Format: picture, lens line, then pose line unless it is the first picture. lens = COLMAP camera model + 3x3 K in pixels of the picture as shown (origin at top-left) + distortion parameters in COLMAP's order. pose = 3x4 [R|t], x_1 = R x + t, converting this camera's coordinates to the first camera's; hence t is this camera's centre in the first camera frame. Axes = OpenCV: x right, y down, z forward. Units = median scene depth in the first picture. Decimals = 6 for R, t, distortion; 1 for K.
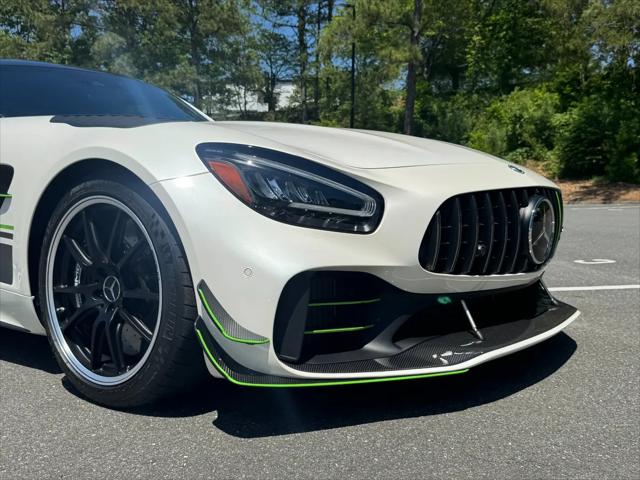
lens RADIAL K [[666.2, 0, 320.0], [0, 666.2, 240.0], [0, 0, 1]] dist [0.104627, -0.169253]
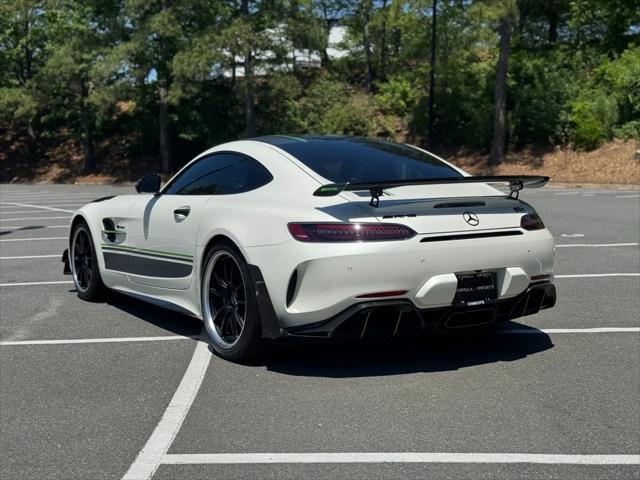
lens RADIAL K [[893.9, 0, 320.0], [0, 893.9, 240.0], [0, 0, 1]] dist [0.192547, -0.420499]
pose [[0.999164, 0.008008, -0.040096, -0.048717], [-0.007255, 0.999795, 0.018902, -0.005643], [0.040239, -0.018596, 0.999017, -0.157146]]
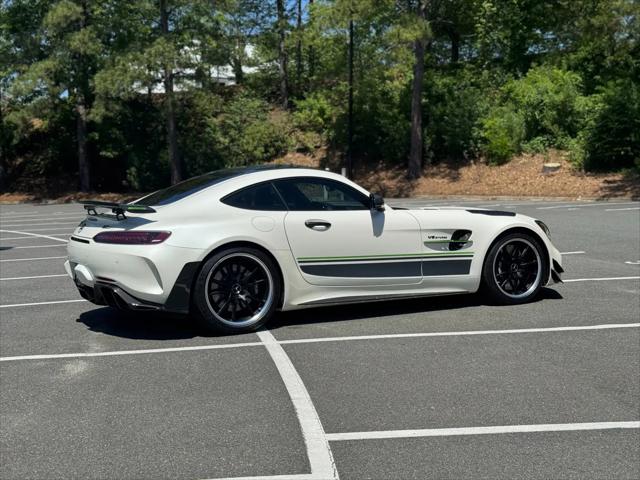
lens RADIAL K [[893.9, 0, 320.0], [0, 893.9, 240.0], [0, 0, 1]] dist [0.192547, -0.420499]
pose [[0.997441, -0.013272, 0.070246, -0.083007], [0.013019, 0.999907, 0.004053, -0.006716], [-0.070293, -0.003129, 0.997521, -0.182722]]
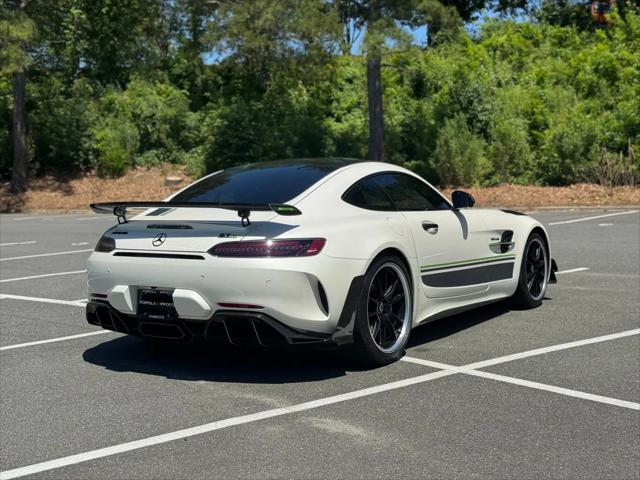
lens RADIAL K [[892.5, 0, 320.0], [0, 892.5, 240.0], [0, 0, 1]] dist [0.189494, -0.415304]
pose [[0.823380, -0.041712, 0.565955, -0.202017], [0.049390, 0.998778, 0.001758, -0.008416], [-0.565337, 0.026505, 0.824434, -0.098446]]
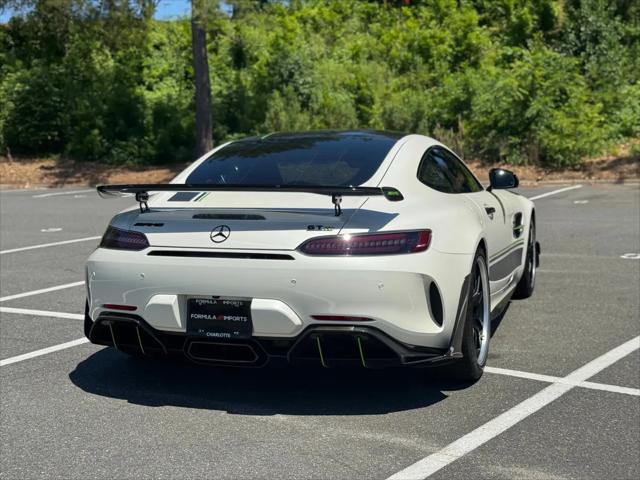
lens RADIAL K [[893.9, 0, 320.0], [0, 893.9, 240.0], [0, 0, 1]] dist [0.192547, -0.420499]
pose [[0.661433, -0.071293, 0.746608, -0.218469], [0.057386, 0.997364, 0.044399, -0.013848], [-0.747806, 0.013478, 0.663781, -0.036607]]
